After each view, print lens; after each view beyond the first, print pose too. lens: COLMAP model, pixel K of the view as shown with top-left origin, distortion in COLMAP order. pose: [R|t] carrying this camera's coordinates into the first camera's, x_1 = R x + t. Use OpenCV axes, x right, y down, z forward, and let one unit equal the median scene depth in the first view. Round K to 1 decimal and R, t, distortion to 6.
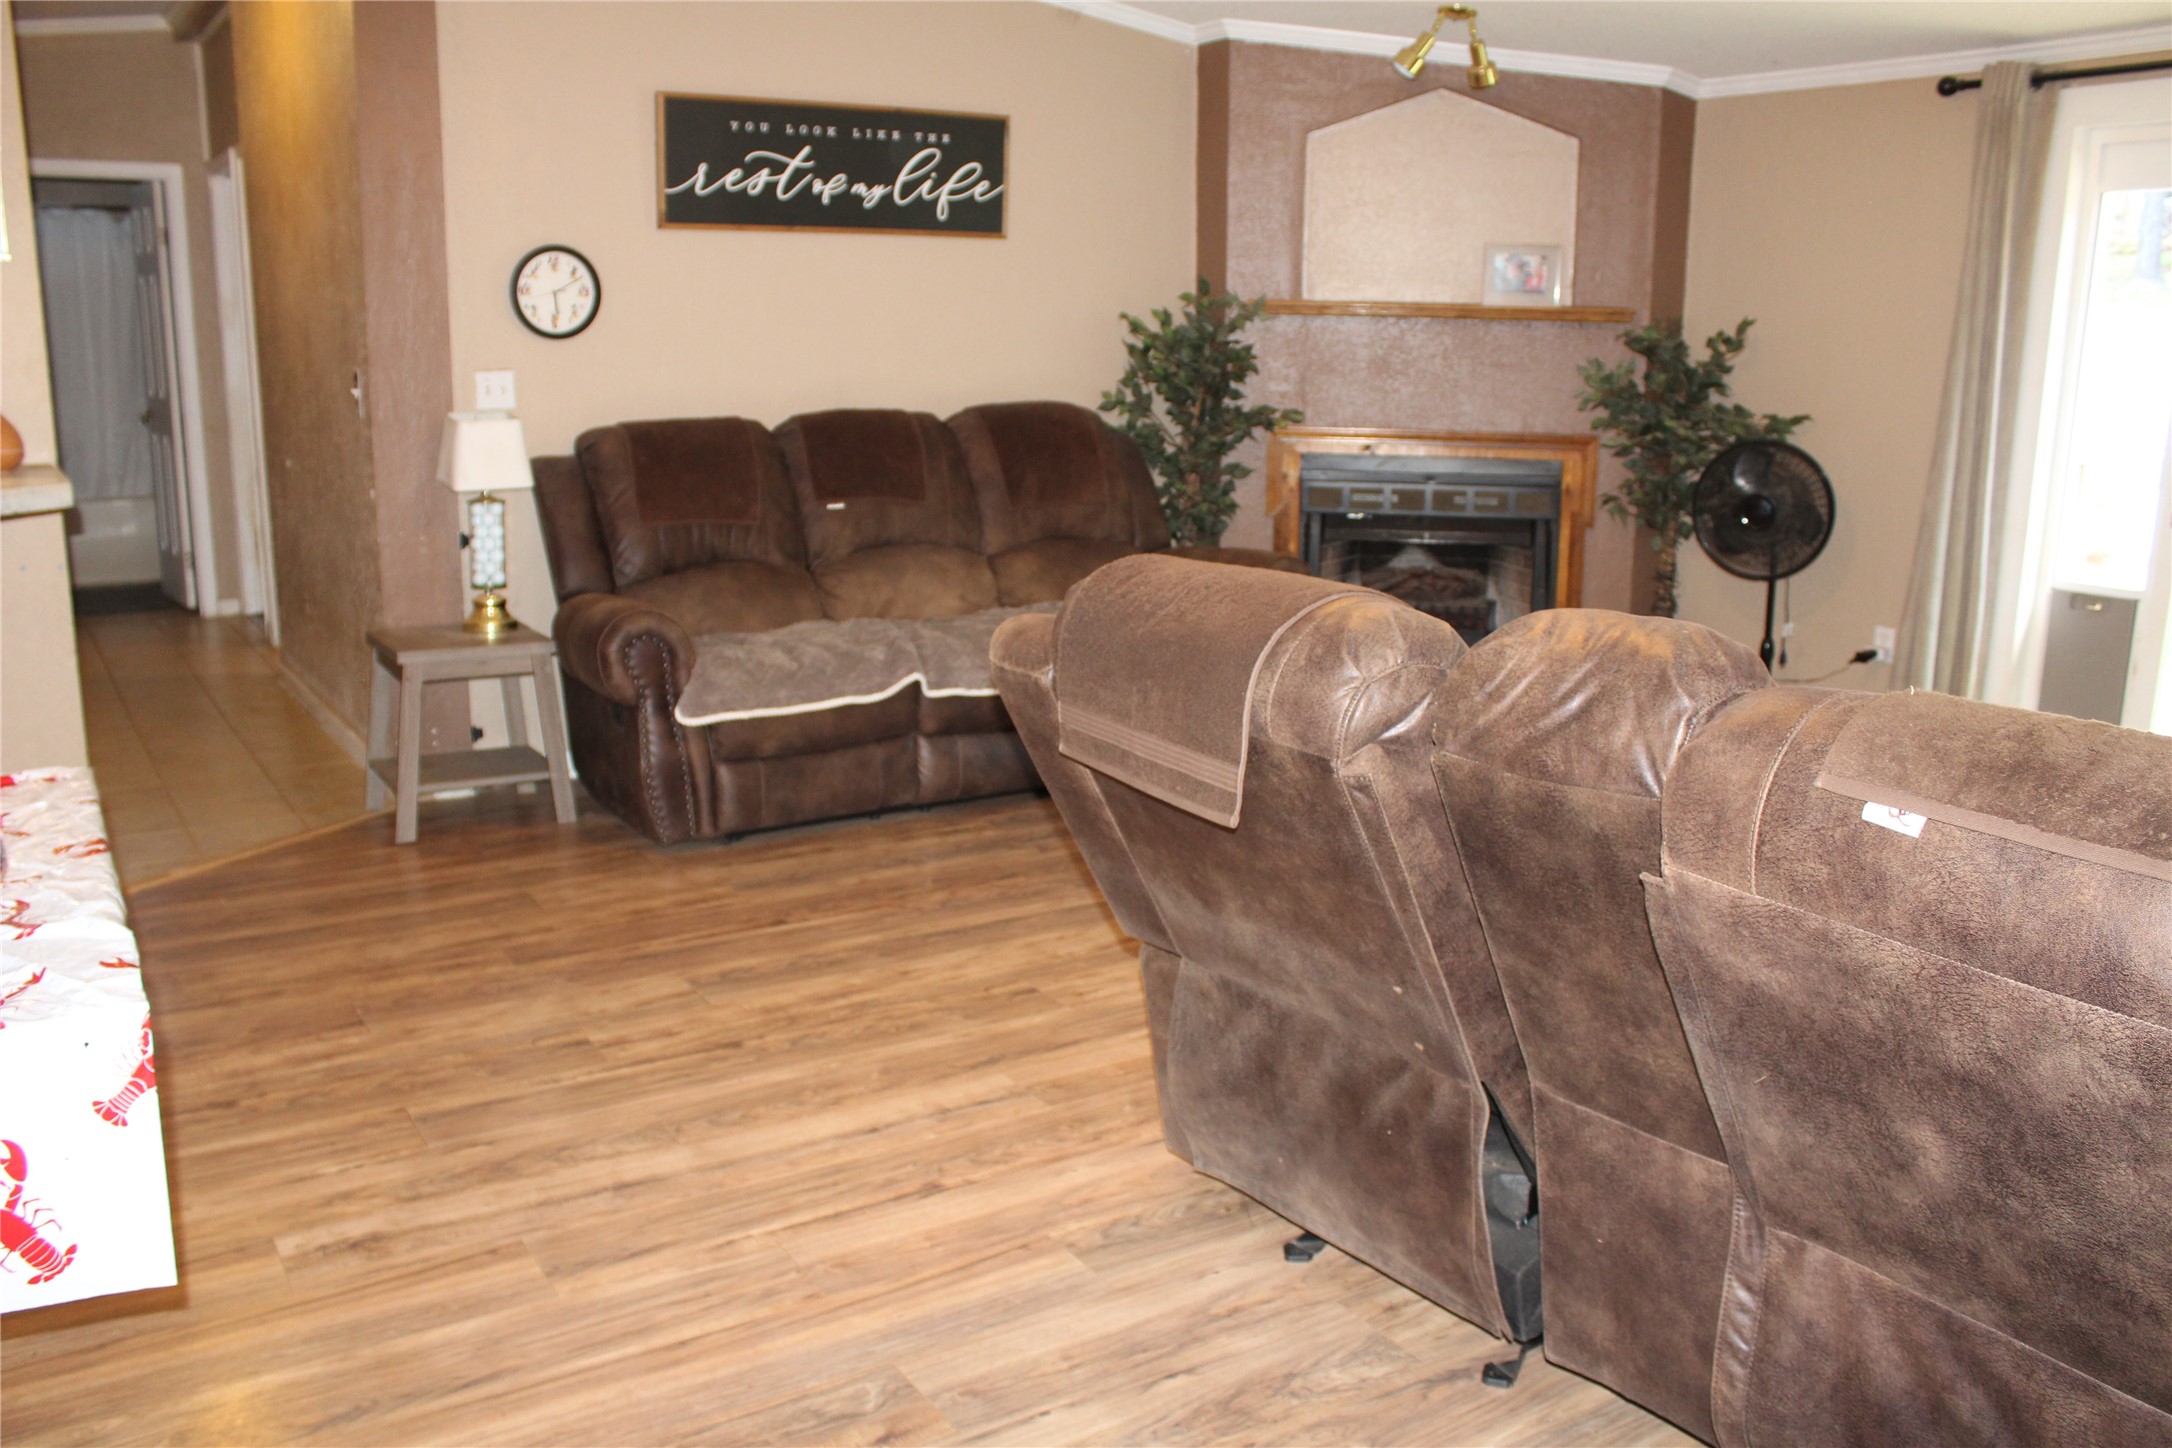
lens RADIAL K [[1836.7, 0, 1078.2], [0, 1836.7, 723.4], [0, 0, 1]] dist [-0.169313, 0.156836]
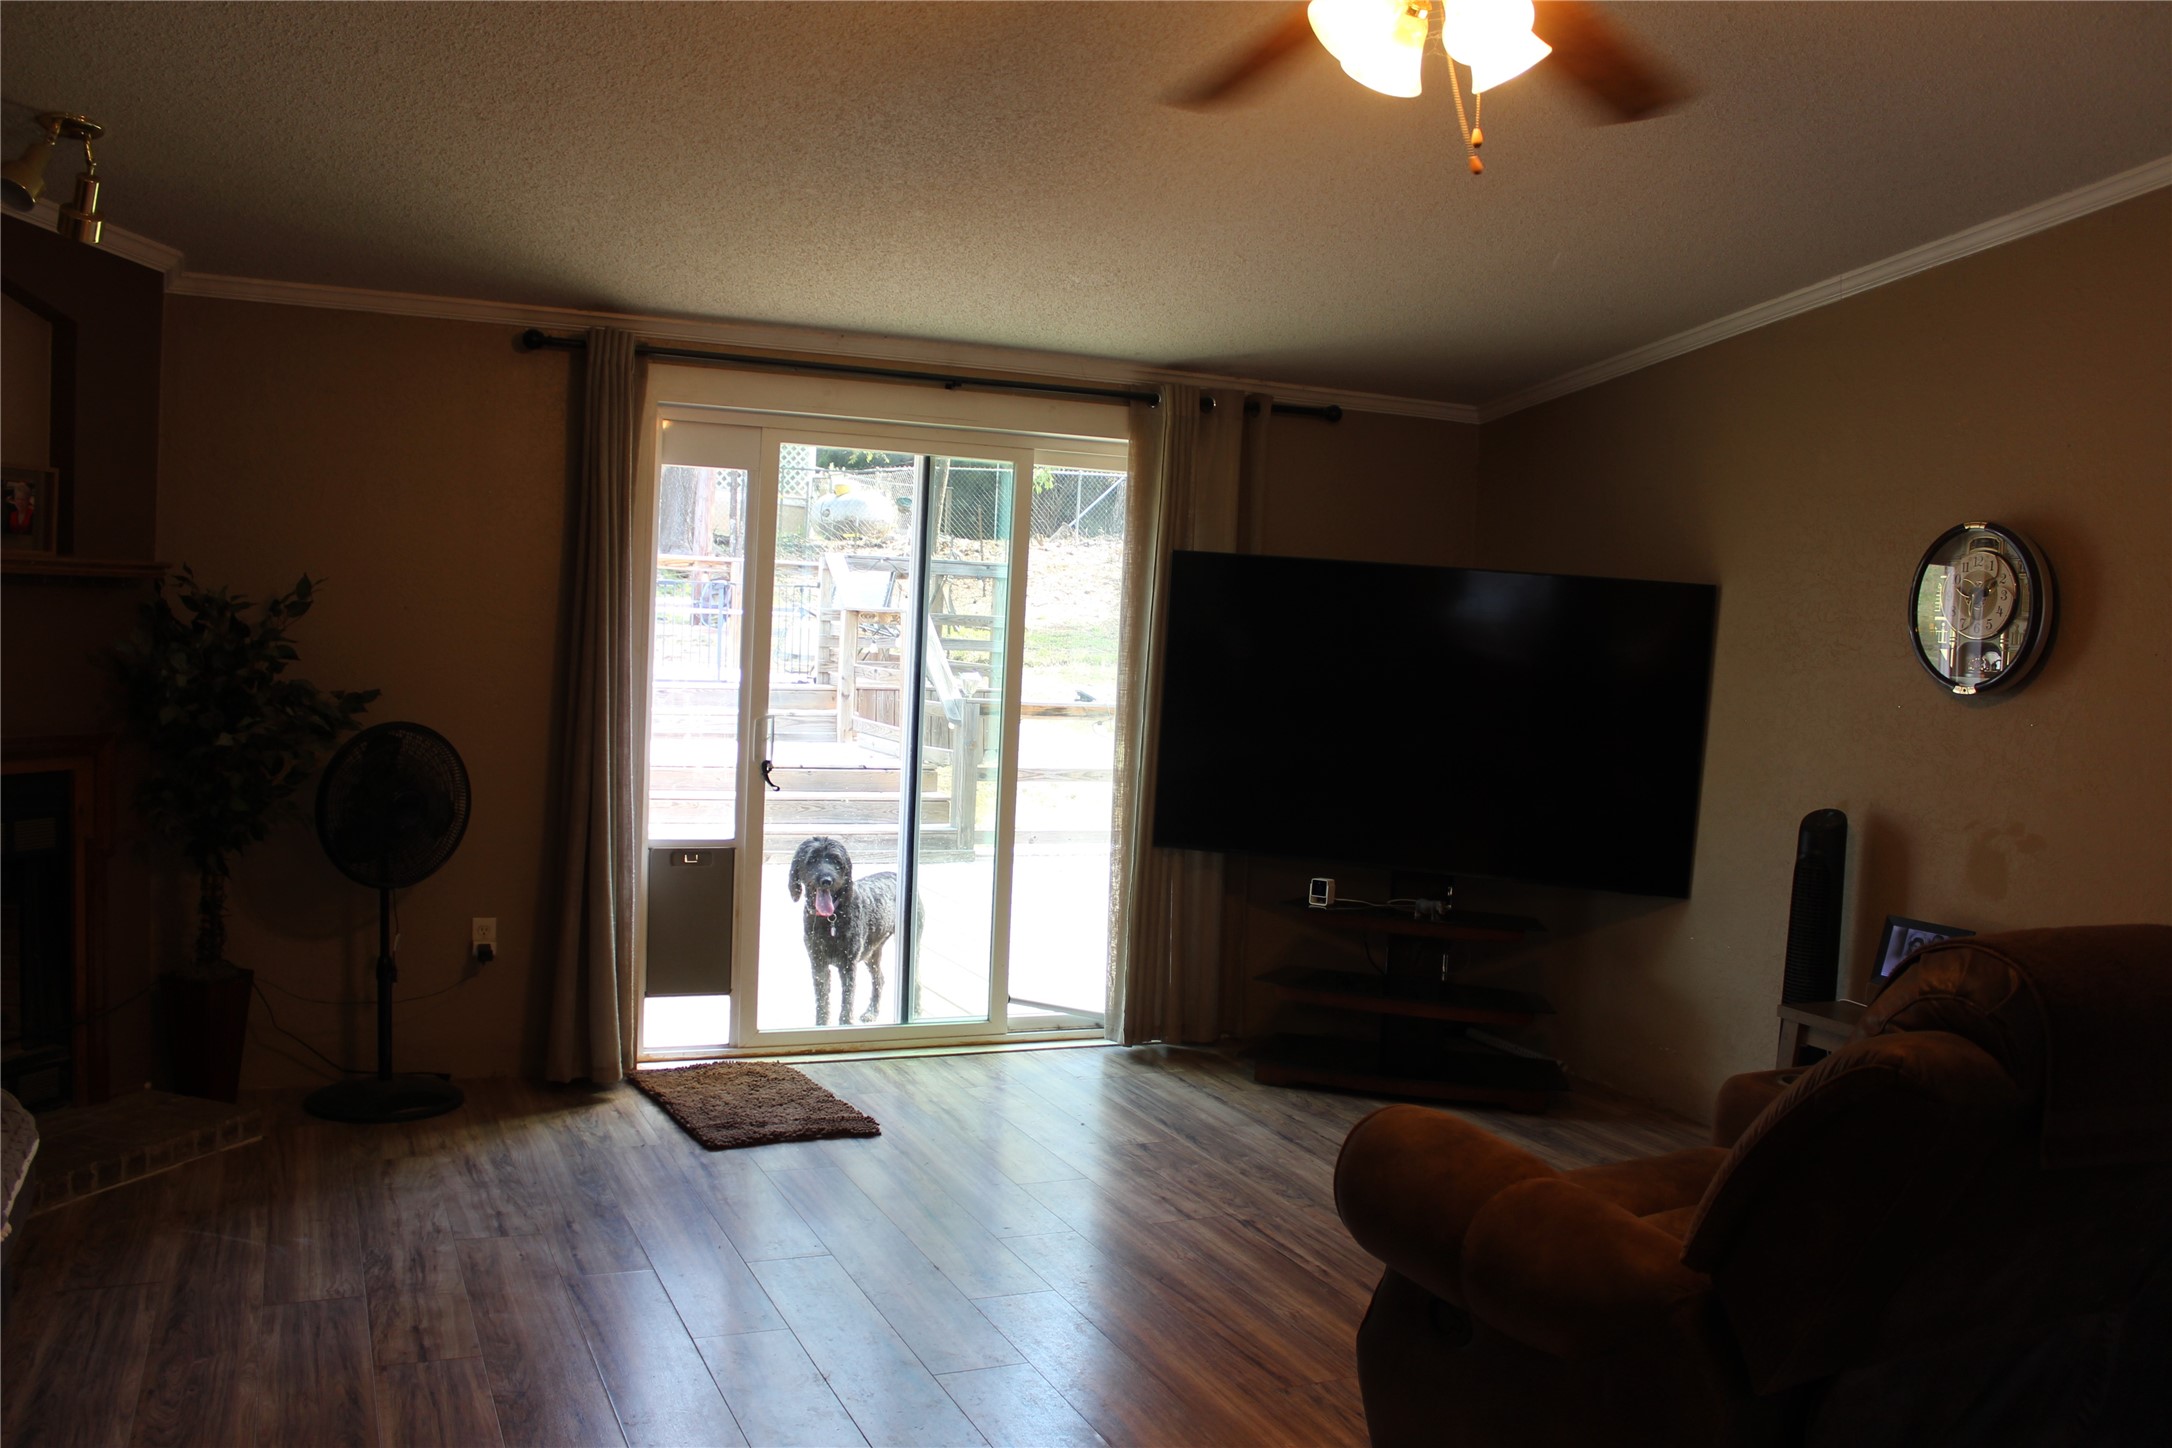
lens RADIAL K [[1836.7, 0, 1078.2], [0, 1836.7, 723.4], [0, 0, 1]] dist [-0.169313, 0.156836]
pose [[0.144810, -0.061706, 0.987534, -0.402499], [0.168111, 0.985077, 0.036901, -0.134077], [-0.975074, 0.160672, 0.153022, 0.553262]]
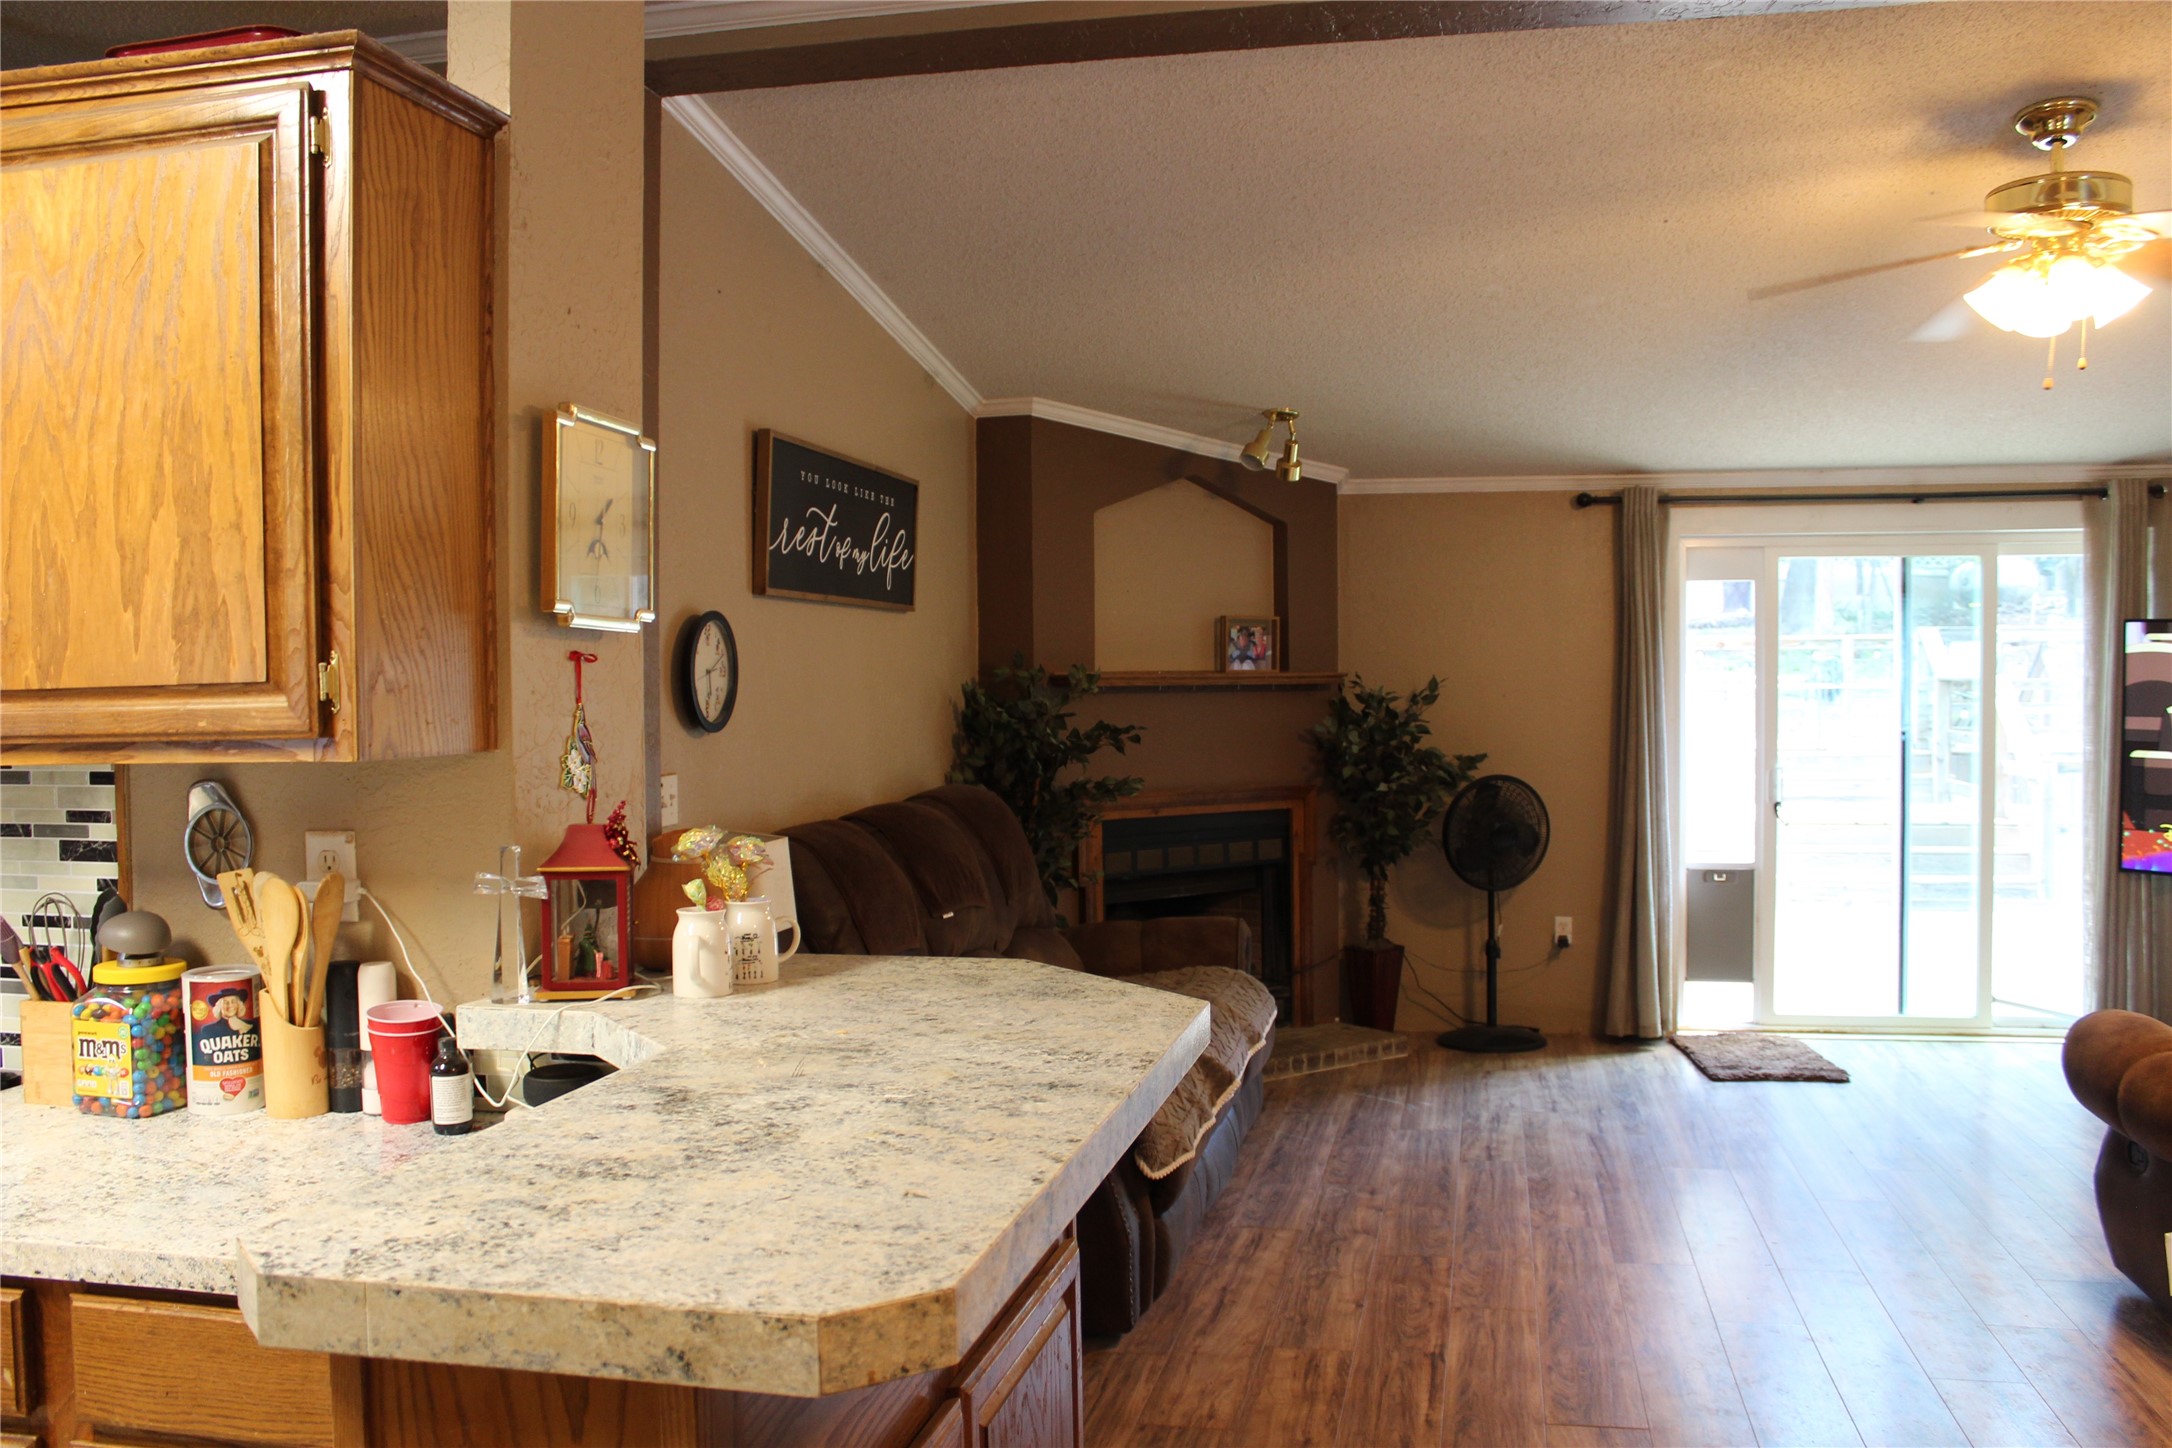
lens RADIAL K [[1836.7, 0, 1078.2], [0, 1836.7, 723.4], [0, 0, 1]] dist [-0.169313, 0.156836]
pose [[0.696075, -0.033638, 0.717180, -0.696294], [0.167797, 0.978860, -0.116947, -0.094938], [-0.698086, 0.201744, 0.687005, 0.337543]]
